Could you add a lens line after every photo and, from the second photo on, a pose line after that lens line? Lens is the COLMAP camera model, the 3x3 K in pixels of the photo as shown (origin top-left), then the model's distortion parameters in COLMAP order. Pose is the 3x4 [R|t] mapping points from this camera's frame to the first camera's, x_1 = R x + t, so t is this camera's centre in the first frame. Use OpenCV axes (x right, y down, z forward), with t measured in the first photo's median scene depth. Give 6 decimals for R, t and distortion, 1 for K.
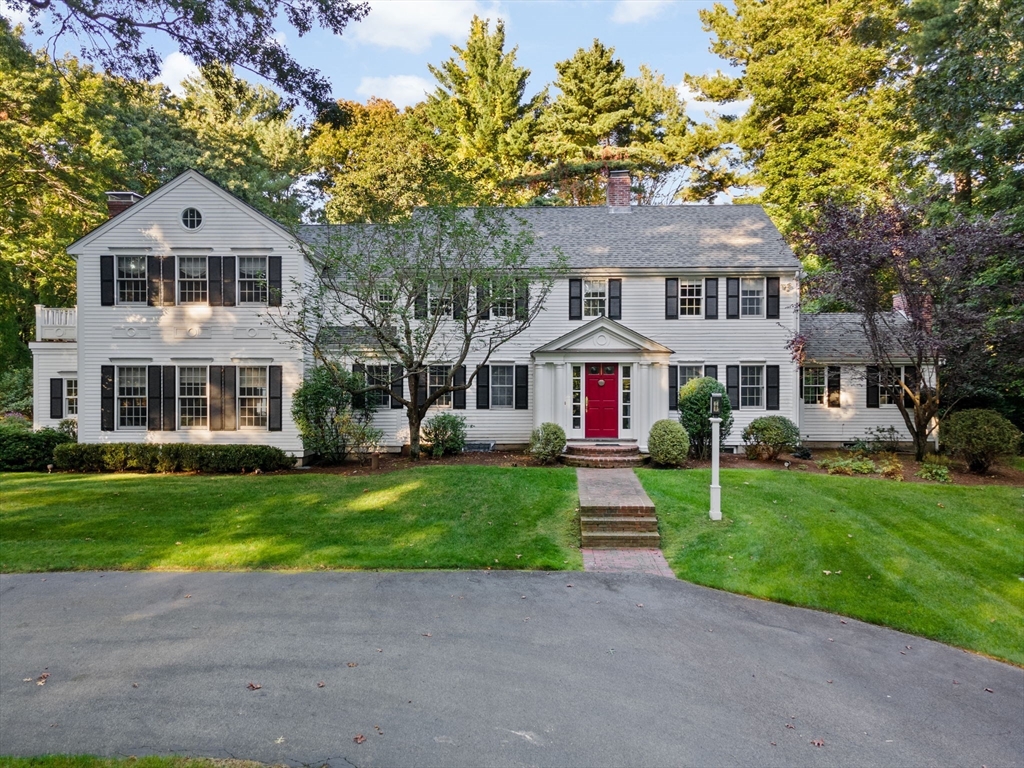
lens RADIAL K [[700.2, 0, 513.7], [0, 700.2, 386.0], [0, 0, 1]] dist [0.027104, -0.001681]
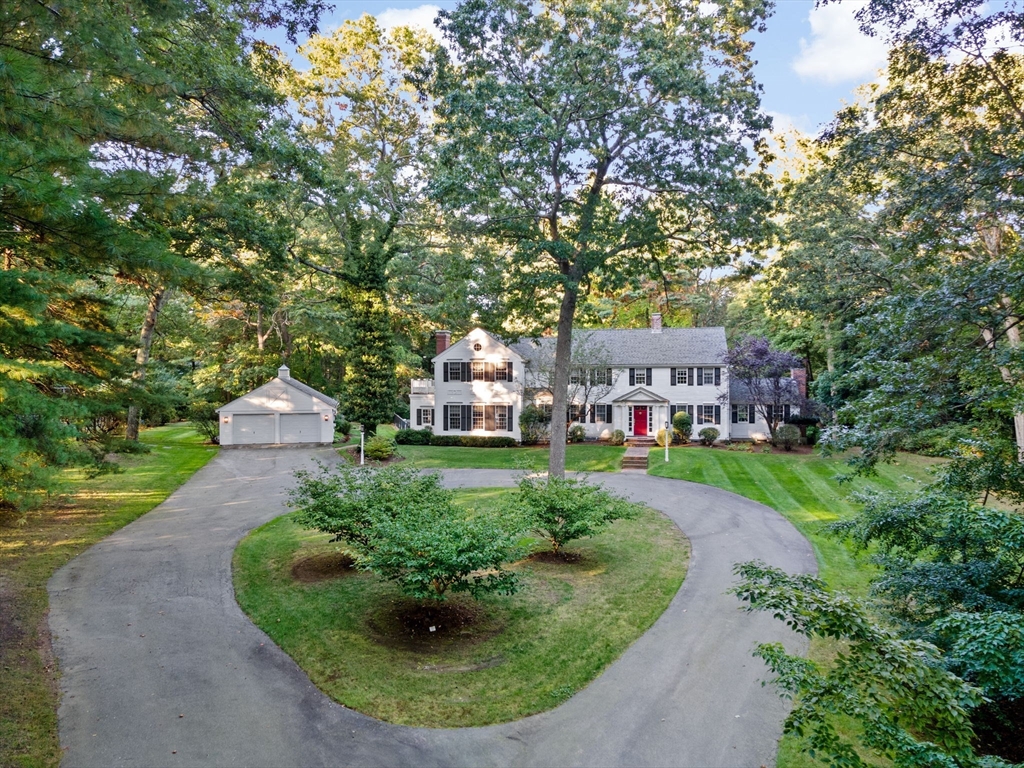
lens RADIAL K [[700.2, 0, 509.2], [0, 700.2, 385.6], [0, 0, 1]] dist [0.027104, -0.001681]
pose [[0.986440, -0.001017, -0.164121, 0.070323], [0.001663, 0.999991, 0.003799, -0.108924], [0.164116, -0.004021, 0.986433, -1.476959]]
